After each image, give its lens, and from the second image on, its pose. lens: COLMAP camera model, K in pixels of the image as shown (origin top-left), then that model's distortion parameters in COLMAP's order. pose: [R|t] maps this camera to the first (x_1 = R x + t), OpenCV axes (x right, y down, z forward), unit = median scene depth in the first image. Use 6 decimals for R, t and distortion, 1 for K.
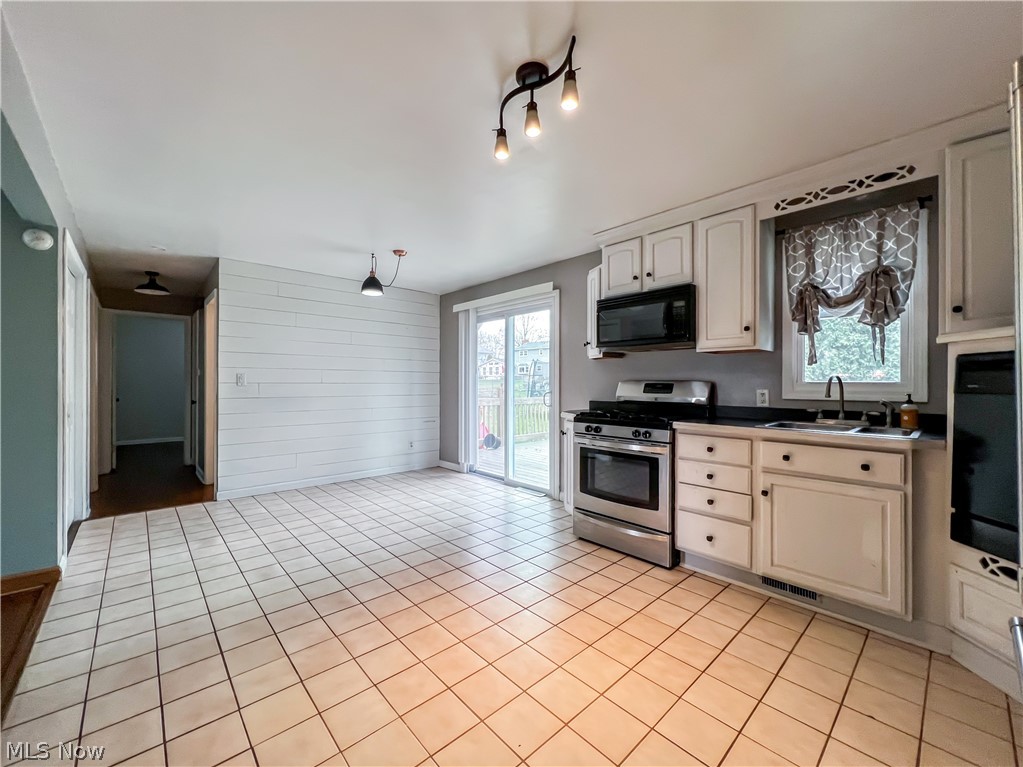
lens RADIAL K [[414.7, 0, 514.3], [0, 414.7, 382.7], [0, 0, 1]] dist [-0.008202, 0.001082]
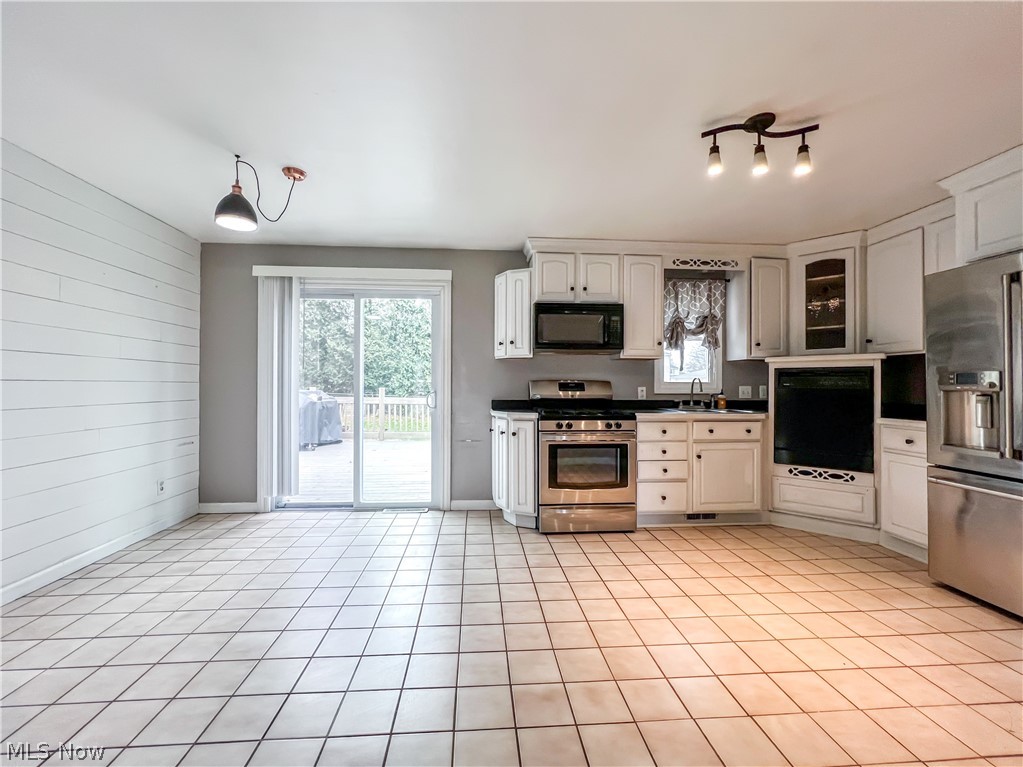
lens RADIAL K [[414.7, 0, 510.0], [0, 414.7, 383.8], [0, 0, 1]] dist [-0.008202, 0.001082]
pose [[0.617136, 0.001656, 0.786855, -0.815777], [-0.003226, 0.999995, 0.000426, 0.005302], [-0.786850, -0.002802, 0.617138, 0.510925]]
